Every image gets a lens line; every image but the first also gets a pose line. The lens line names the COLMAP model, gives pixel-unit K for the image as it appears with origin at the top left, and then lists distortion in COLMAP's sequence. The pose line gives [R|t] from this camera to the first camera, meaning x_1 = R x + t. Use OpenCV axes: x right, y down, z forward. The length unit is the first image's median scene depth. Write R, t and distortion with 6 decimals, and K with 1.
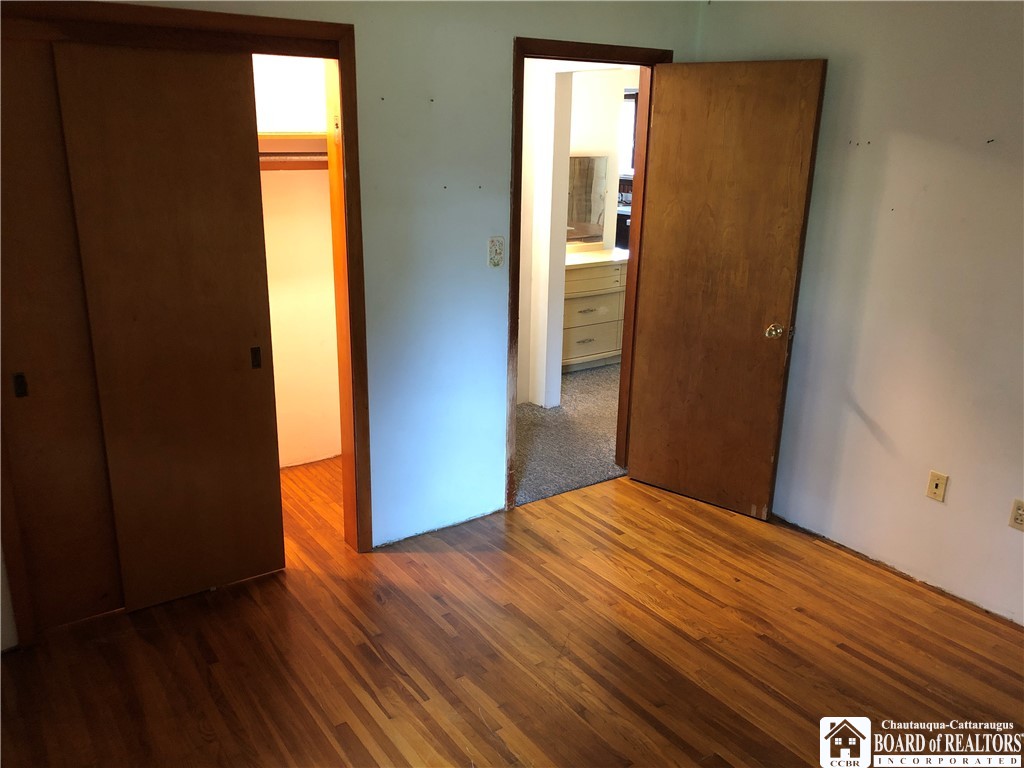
lens RADIAL K [[837.8, 0, 512.0], [0, 837.8, 384.0], [0, 0, 1]] dist [0.067453, -0.103015]
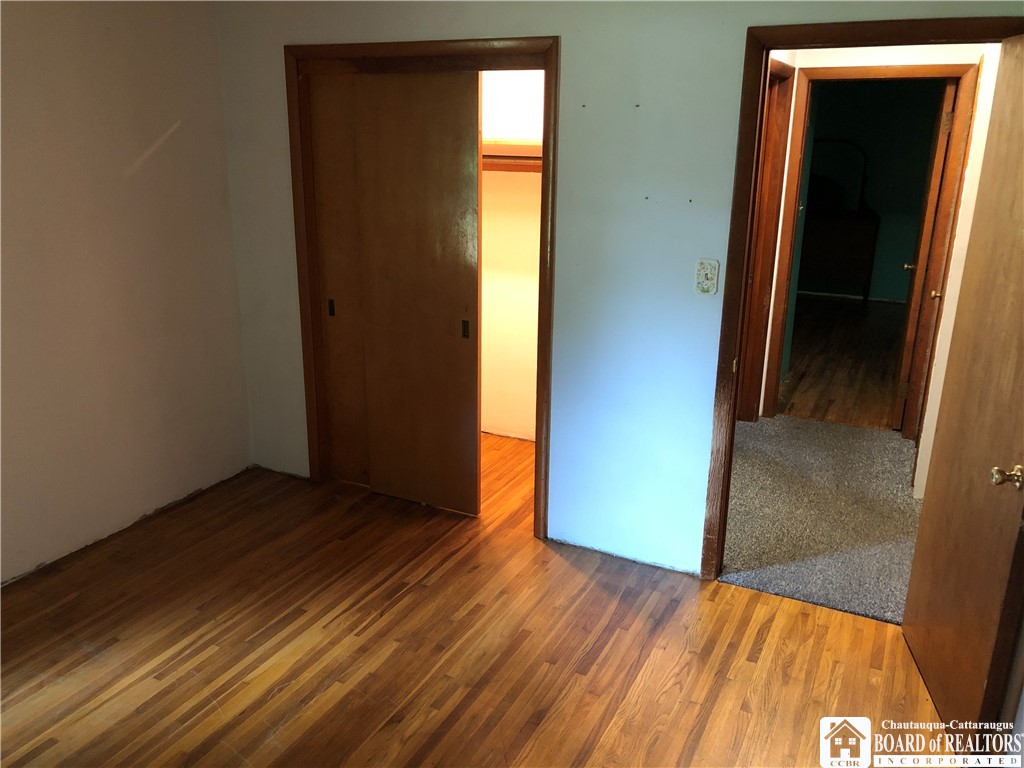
lens RADIAL K [[837.8, 0, 512.0], [0, 837.8, 384.0], [0, 0, 1]] dist [0.067453, -0.103015]
pose [[0.478120, 0.245968, -0.843150, 0.727790], [-0.264112, 0.955817, 0.129067, -0.124346], [0.837643, 0.160977, 0.521958, 0.445950]]
